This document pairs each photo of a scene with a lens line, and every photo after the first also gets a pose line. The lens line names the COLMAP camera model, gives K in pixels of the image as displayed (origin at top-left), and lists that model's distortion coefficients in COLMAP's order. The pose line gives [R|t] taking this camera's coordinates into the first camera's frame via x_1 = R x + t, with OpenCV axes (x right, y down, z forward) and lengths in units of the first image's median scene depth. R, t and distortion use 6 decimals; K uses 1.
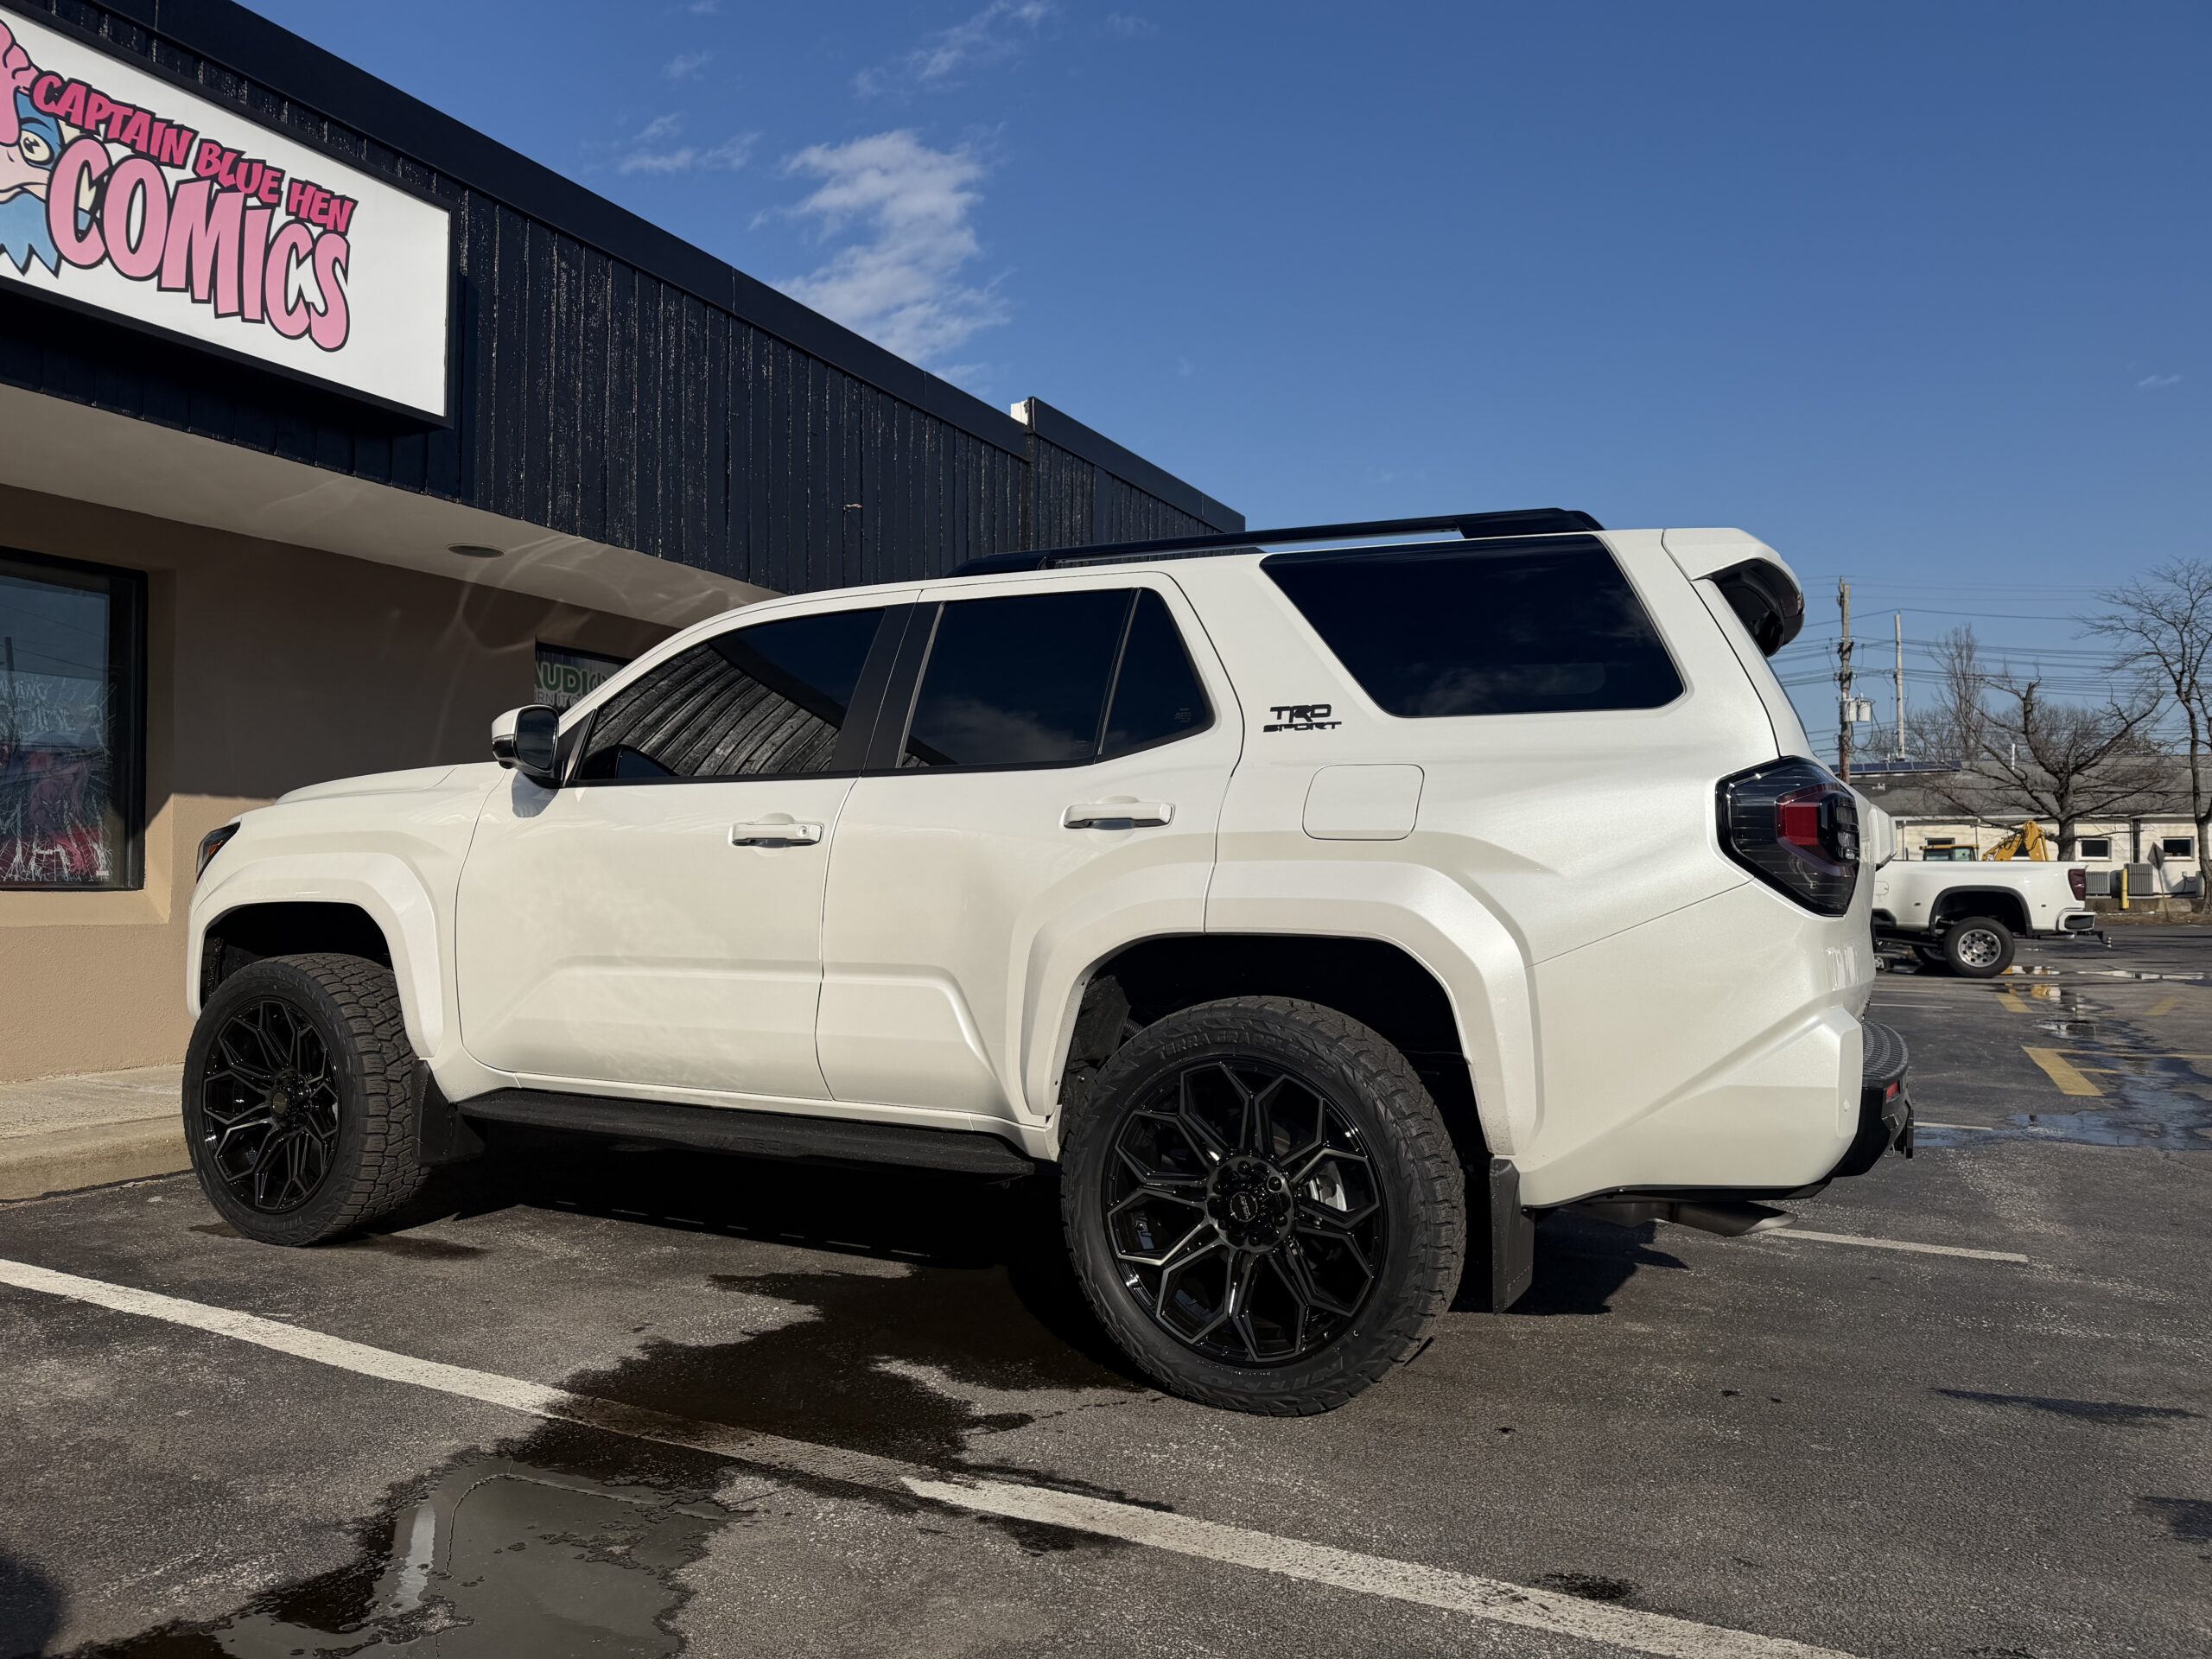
lens RADIAL K [[1563.4, 0, 1103.9], [0, 1563.4, 818.6], [0, 0, 1]] dist [0.039162, -0.035474]
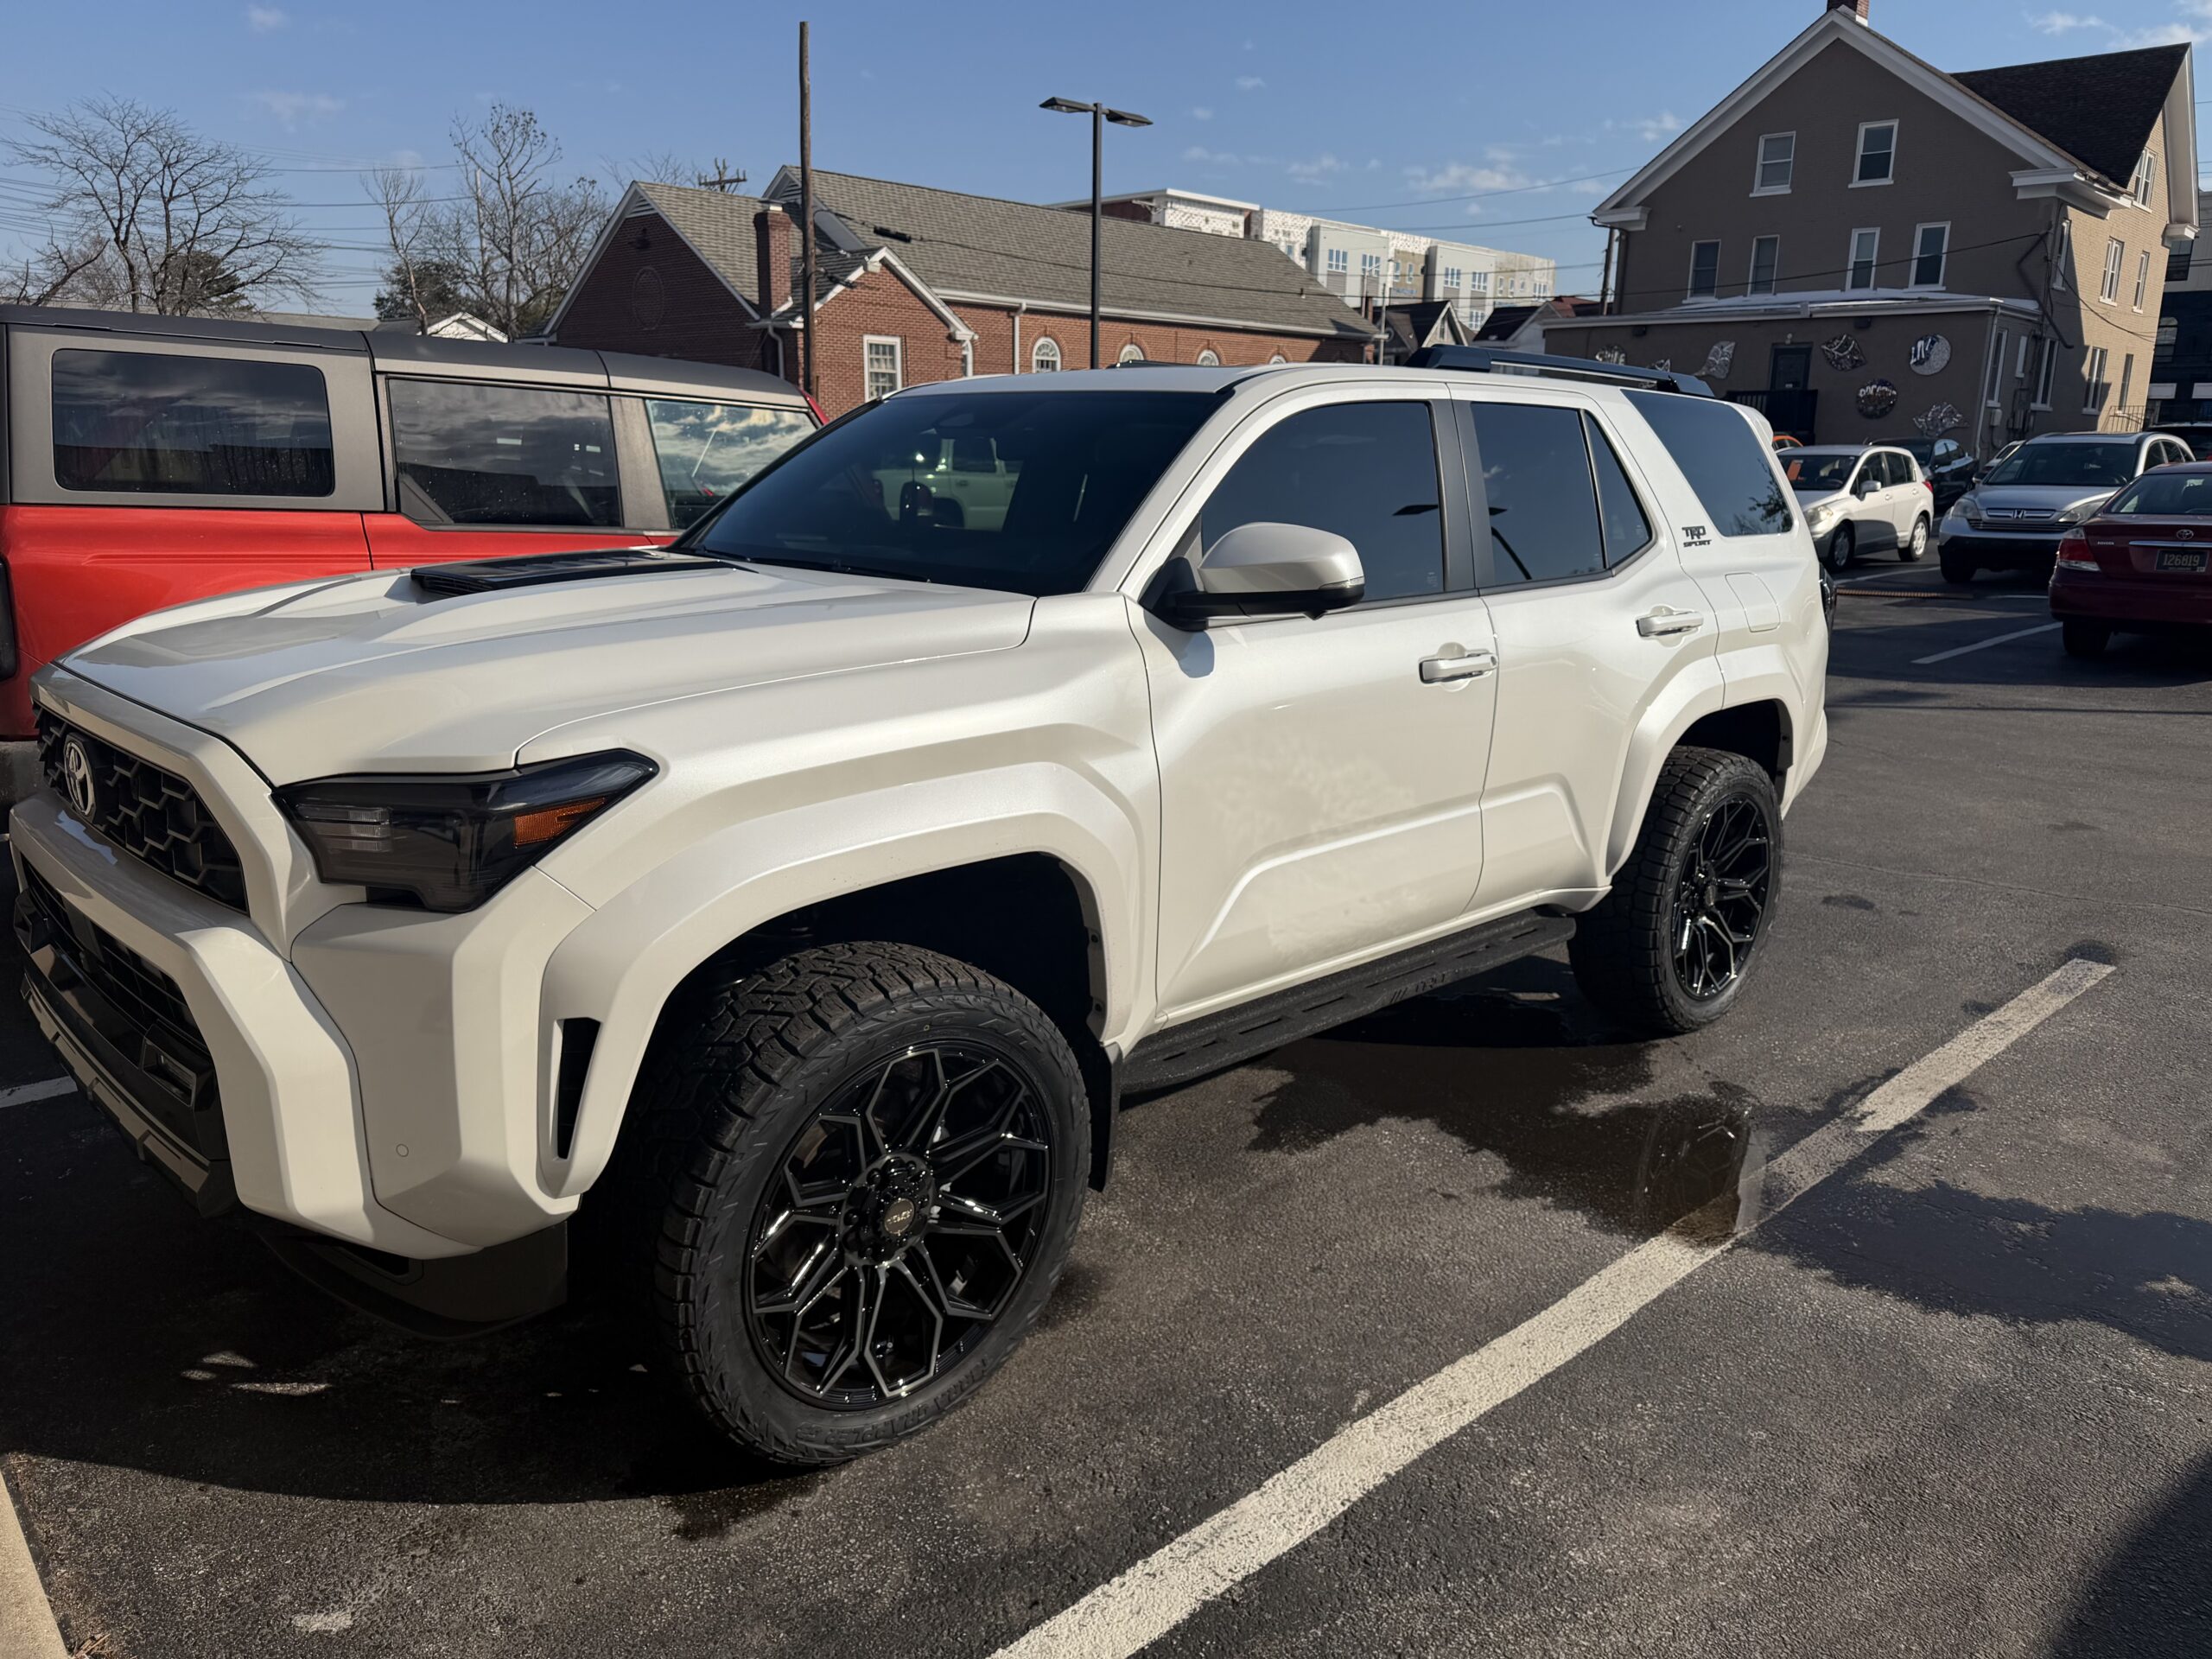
lens RADIAL K [[1563.4, 0, 1111.7], [0, 1563.4, 823.5], [0, 0, 1]] dist [0.039162, -0.035474]
pose [[0.323643, -0.223002, 0.919524, -1.325451], [-0.052057, 0.966160, 0.252634, -0.141733], [-0.944746, -0.129631, 0.301082, 1.040008]]
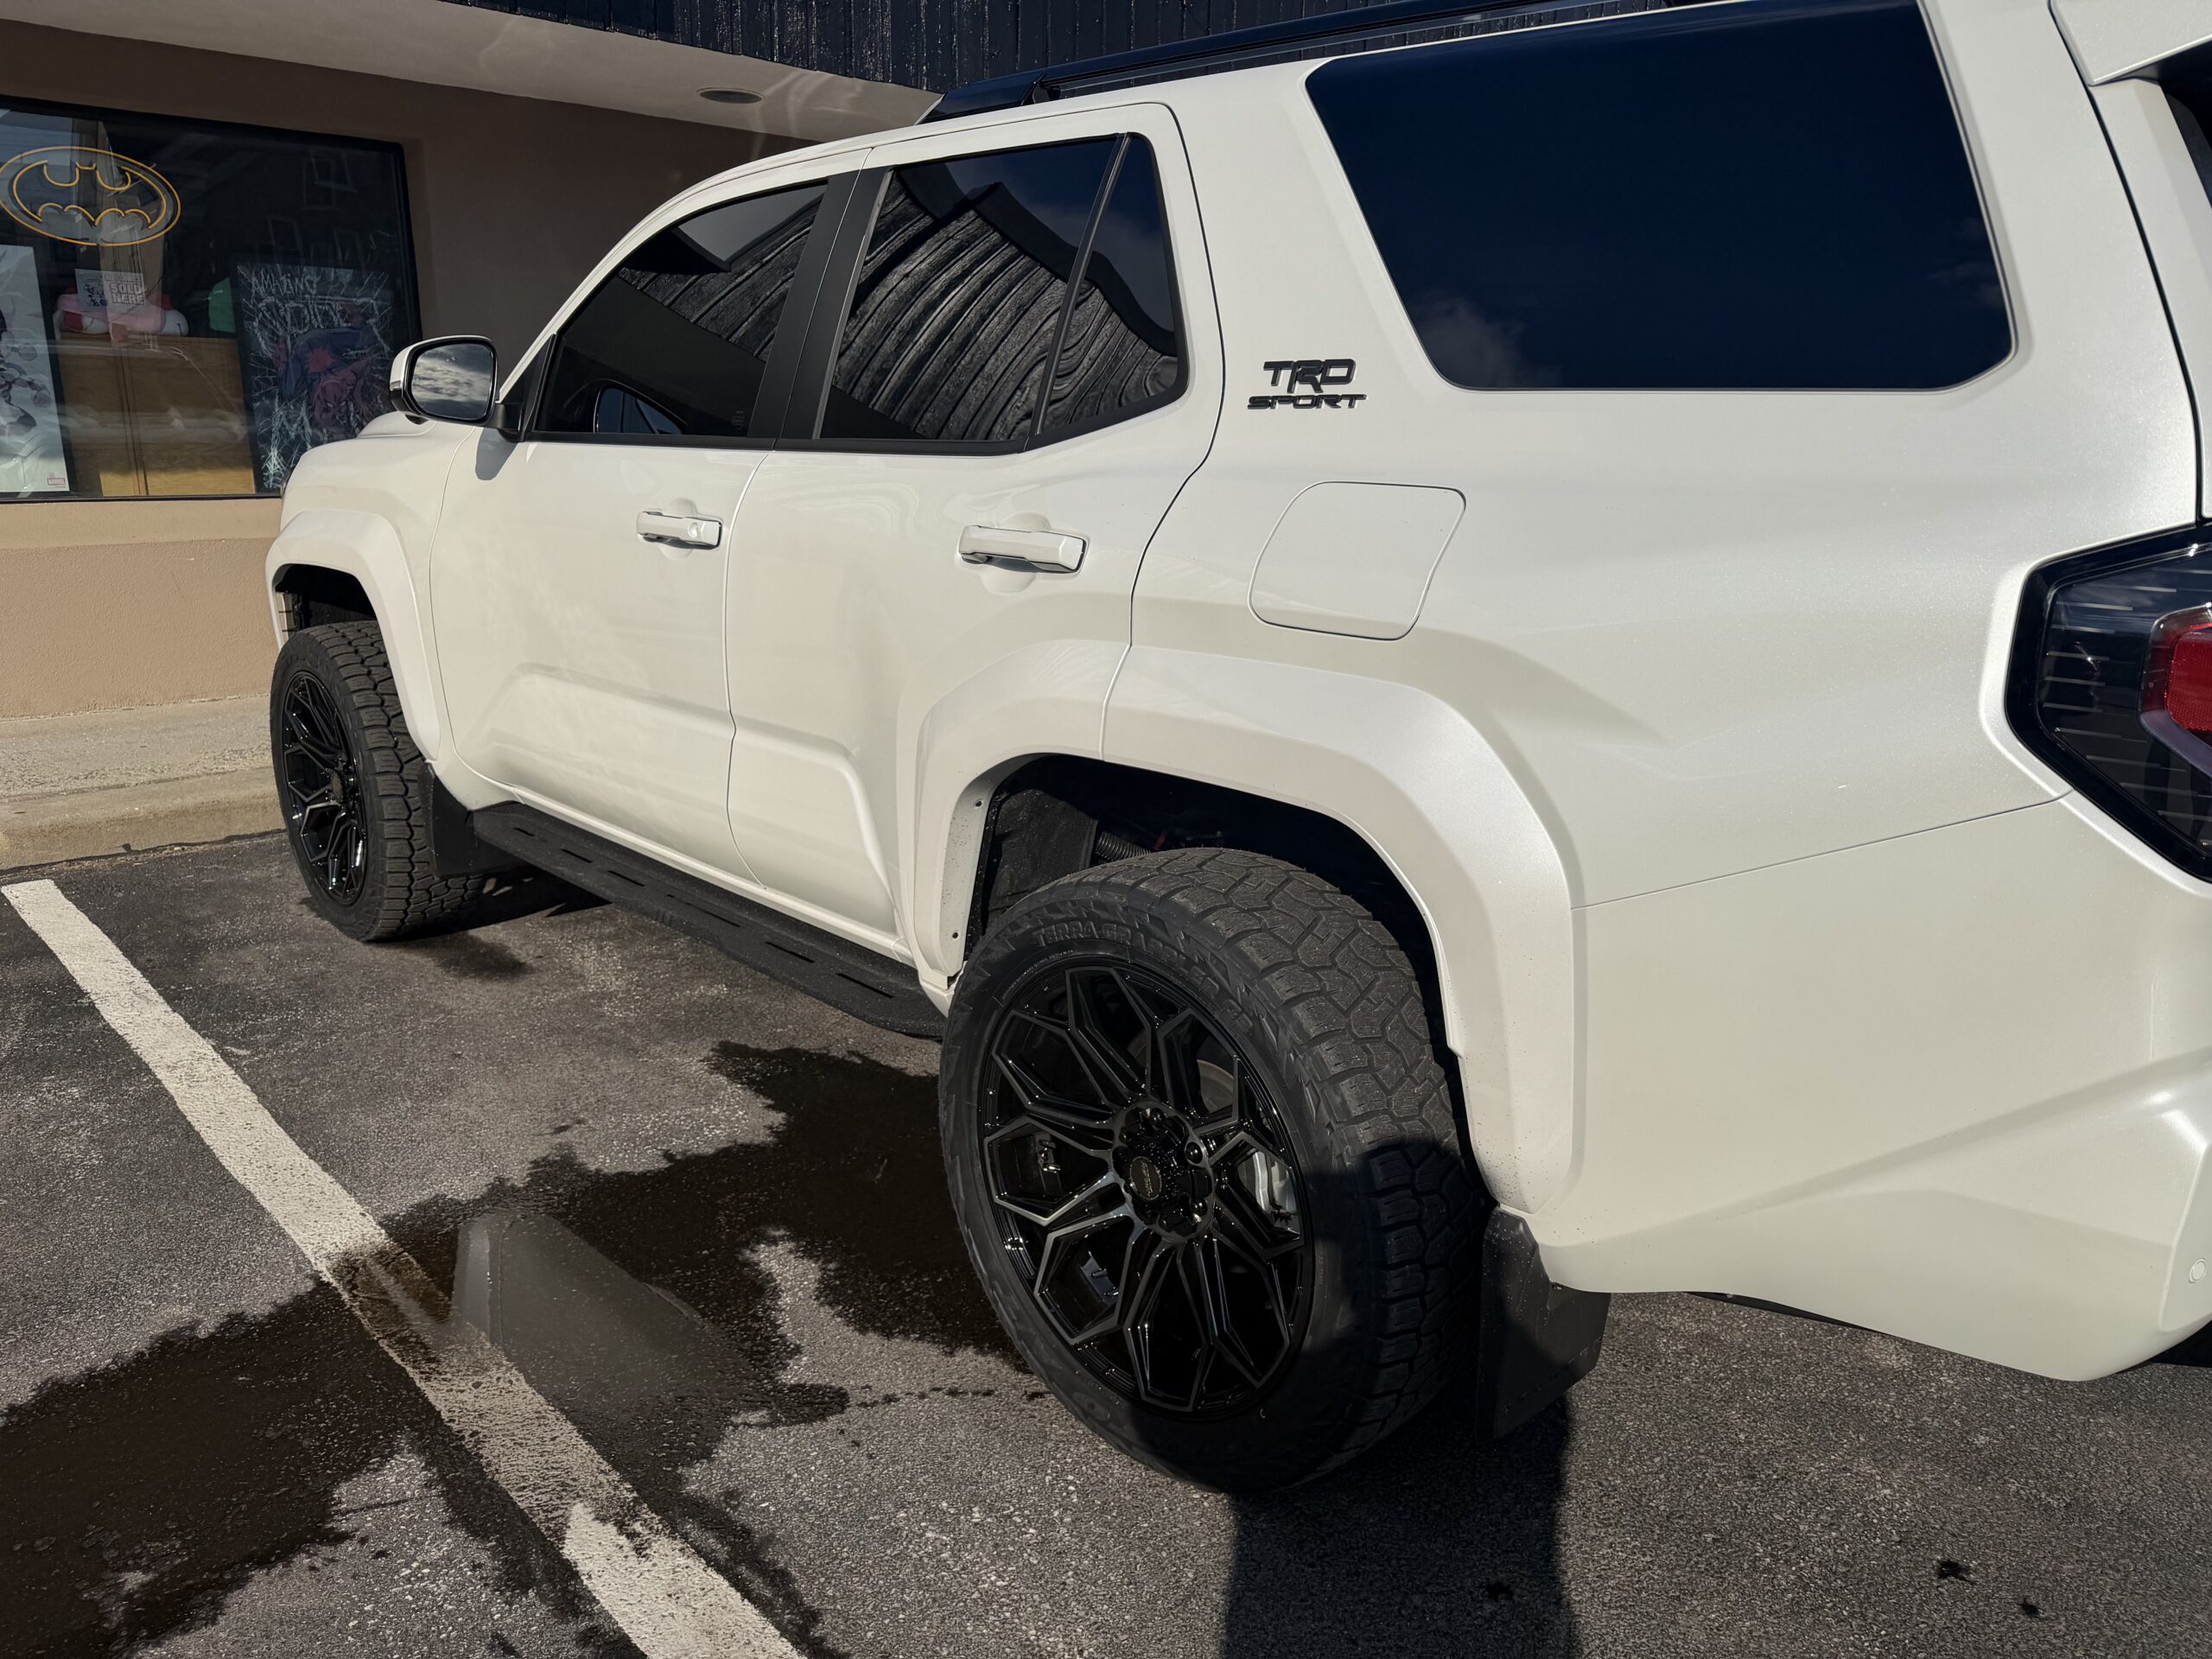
lens RADIAL K [[1563.4, 0, 1112.8], [0, 1563.4, 848.6], [0, 0, 1]] dist [0.039162, -0.035474]
pose [[0.944597, 0.096165, -0.313830, 0.254658], [-0.000210, 0.956296, 0.292400, -0.070041], [0.328233, -0.276135, 0.903334, 0.424818]]
